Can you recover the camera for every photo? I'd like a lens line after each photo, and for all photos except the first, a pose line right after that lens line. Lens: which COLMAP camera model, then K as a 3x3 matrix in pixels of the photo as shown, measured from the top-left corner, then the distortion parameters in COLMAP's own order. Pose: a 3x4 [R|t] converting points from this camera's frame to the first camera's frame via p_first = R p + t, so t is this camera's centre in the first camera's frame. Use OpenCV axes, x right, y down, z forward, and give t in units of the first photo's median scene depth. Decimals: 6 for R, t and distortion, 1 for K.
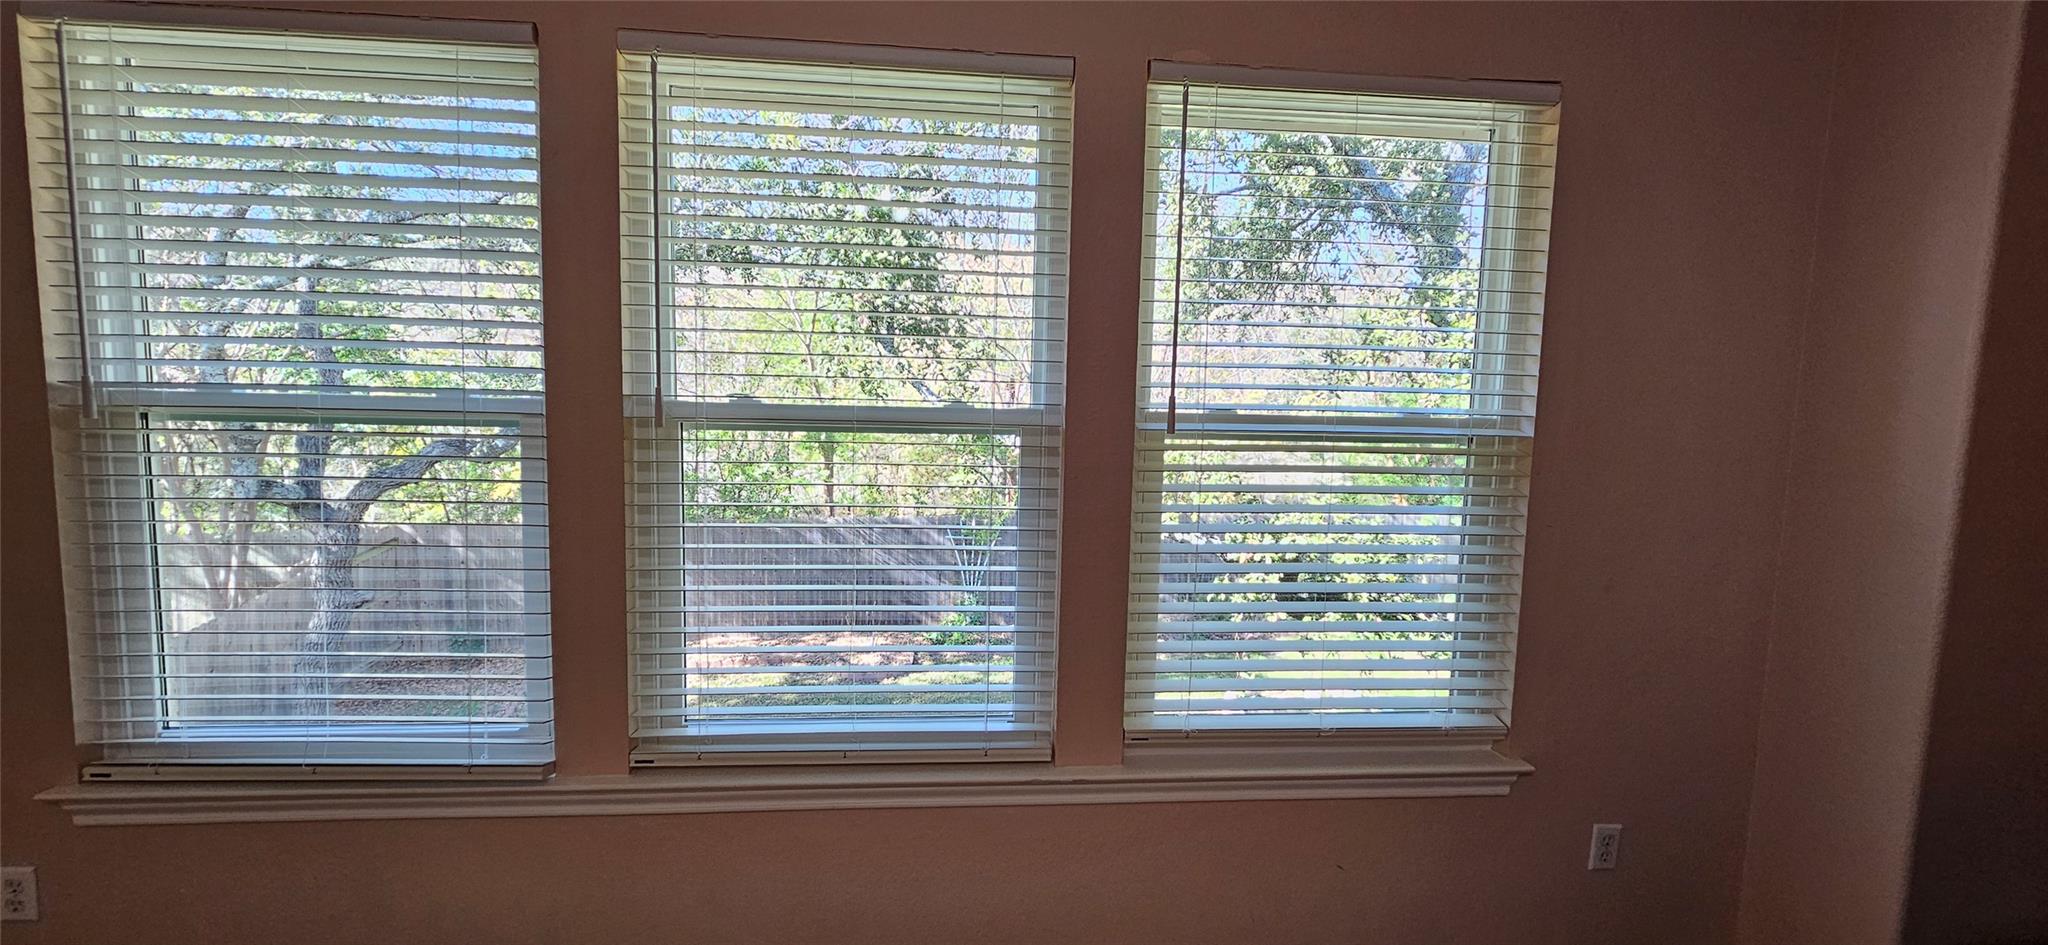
lens RADIAL K [[835.6, 0, 1021.6], [0, 835.6, 461.0], [0, 0, 1]] dist [0.002532, -0.000386]
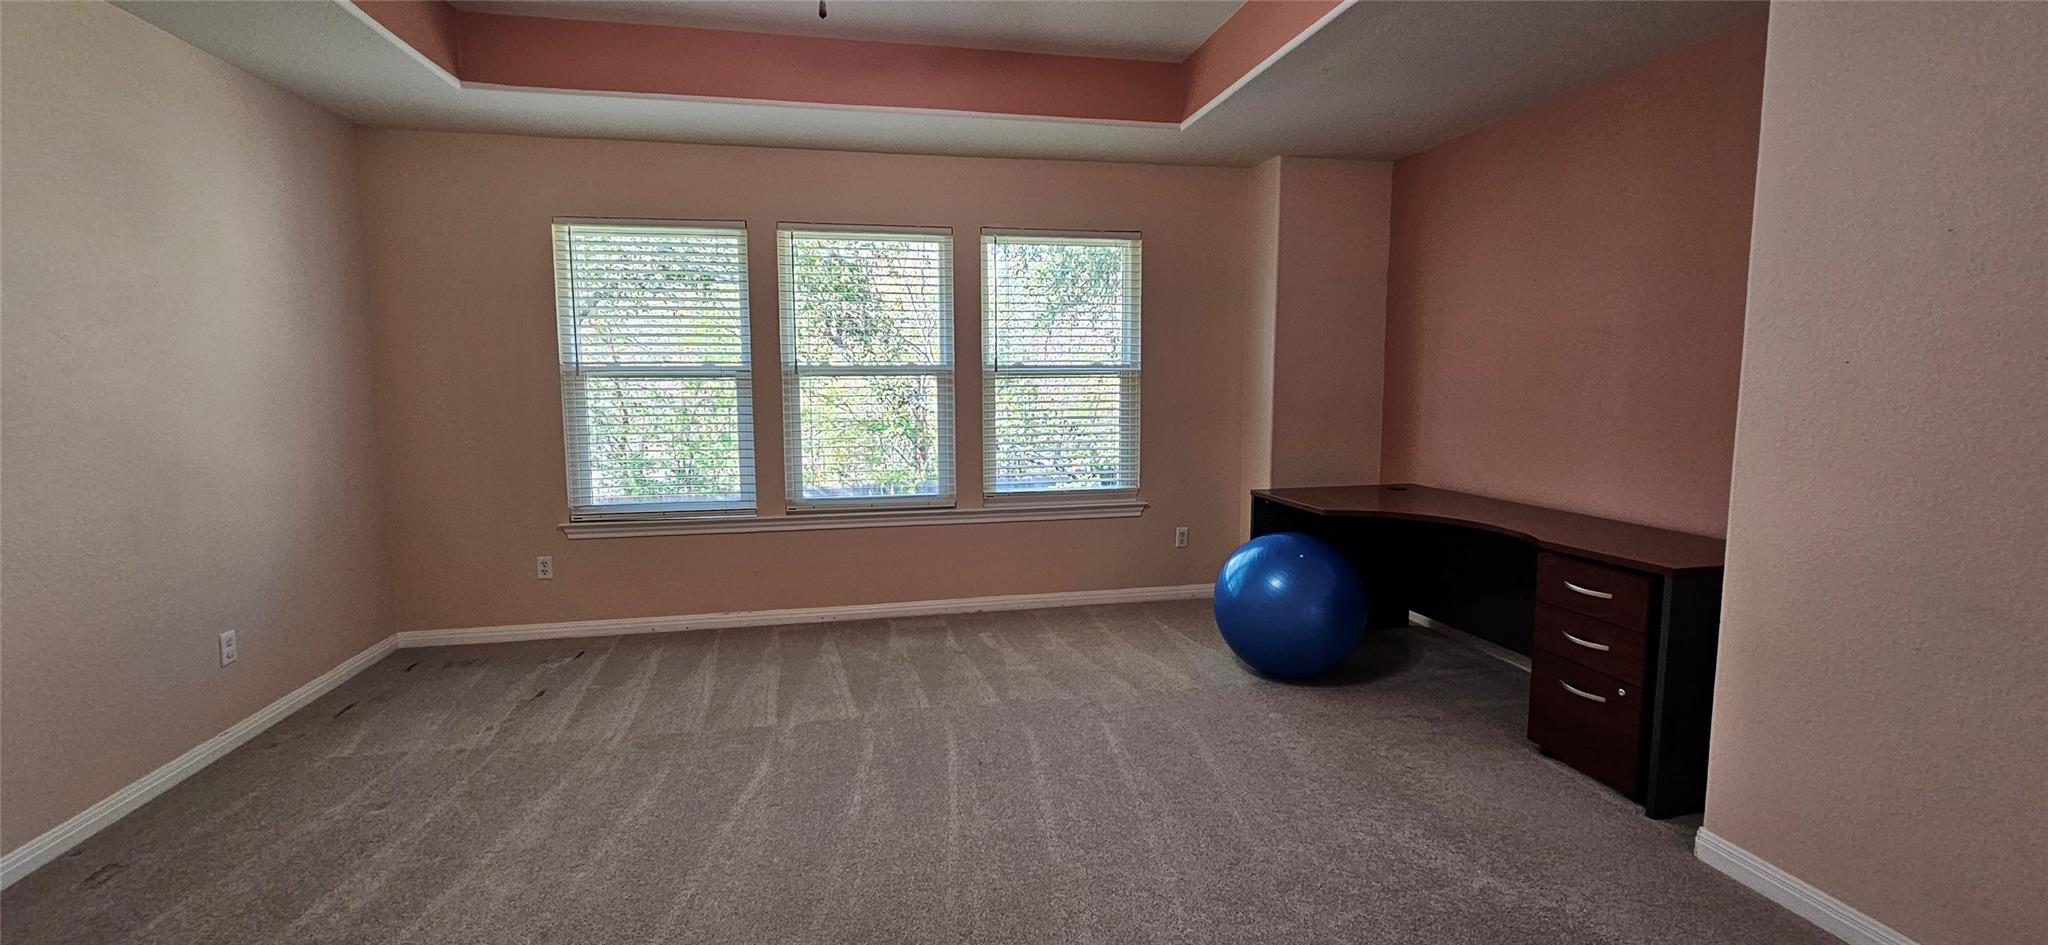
lens RADIAL K [[835.6, 0, 1021.6], [0, 835.6, 461.0], [0, 0, 1]] dist [0.002532, -0.000386]
pose [[0.991841, -0.042667, 0.120129, -0.059584], [0.041996, 0.999085, 0.008109, 0.209881], [-0.120365, -0.002997, 0.992725, -1.469582]]
